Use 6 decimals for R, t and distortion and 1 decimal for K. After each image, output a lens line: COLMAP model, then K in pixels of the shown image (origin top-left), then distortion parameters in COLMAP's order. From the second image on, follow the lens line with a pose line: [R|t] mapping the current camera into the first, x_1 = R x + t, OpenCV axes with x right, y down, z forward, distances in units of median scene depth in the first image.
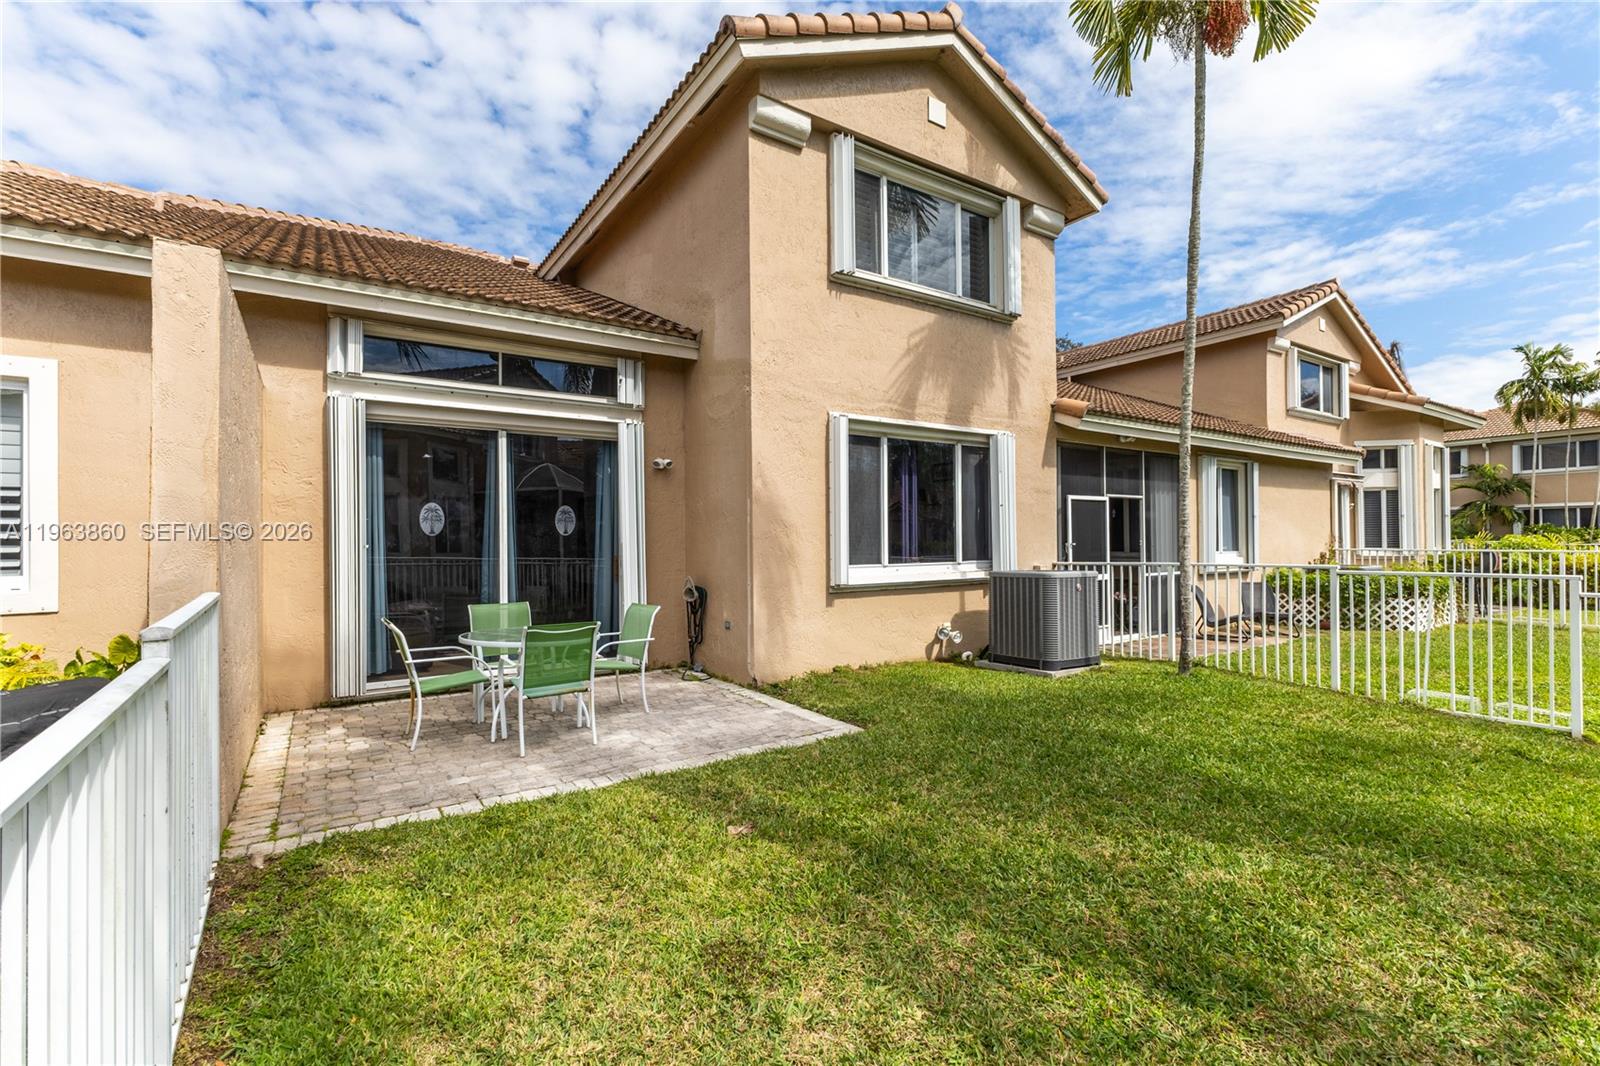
lens RADIAL K [[700.1, 0, 798.3], [0, 700.1, 532.4], [0, 0, 1]] dist [0.013249, -0.000706]
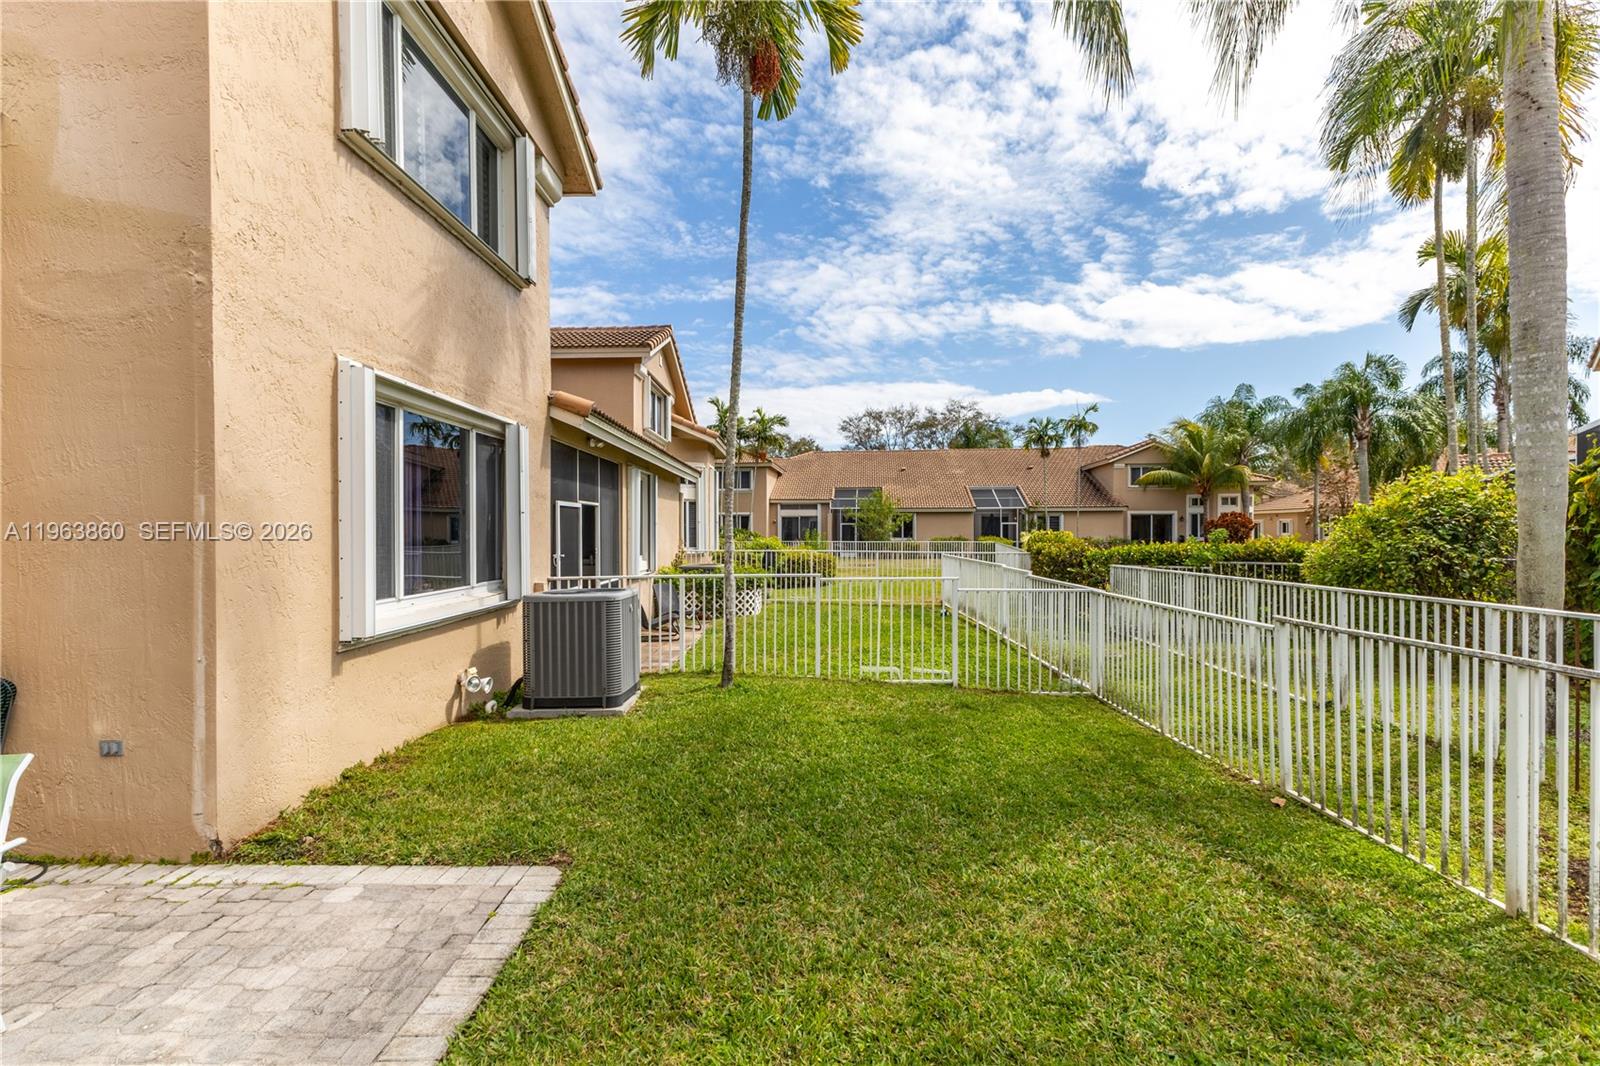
lens RADIAL K [[700.1, 0, 776.0], [0, 700.1, 533.5], [0, 0, 1]] dist [0.013249, -0.000706]
pose [[0.581312, 0.001998, 0.813678, -0.231383], [-0.010513, 0.999932, 0.005055, -0.024429], [-0.813613, -0.011493, 0.581294, 0.333459]]
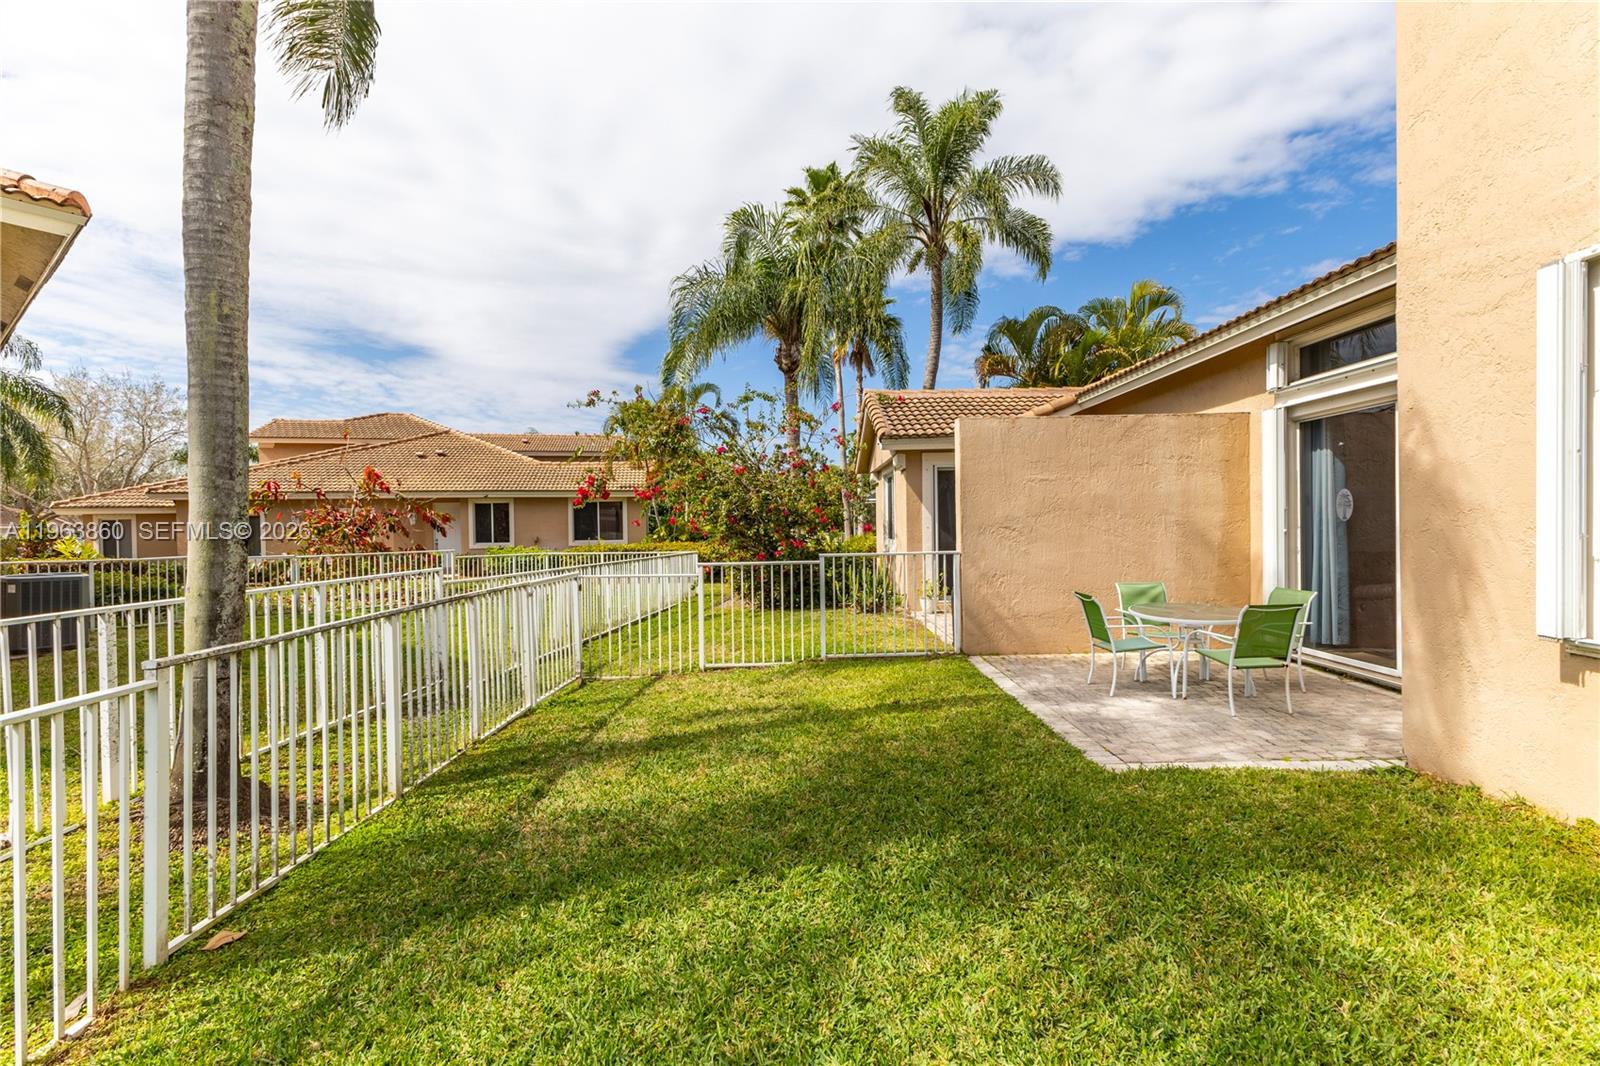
lens RADIAL K [[700.1, 0, 768.8], [0, 700.1, 529.9], [0, 0, 1]] dist [0.013249, -0.000706]
pose [[-0.588167, 0.025887, -0.808325, 0.732688], [0.040057, 0.999193, 0.002853, -0.017404], [0.807747, -0.030701, -0.588729, 0.851413]]
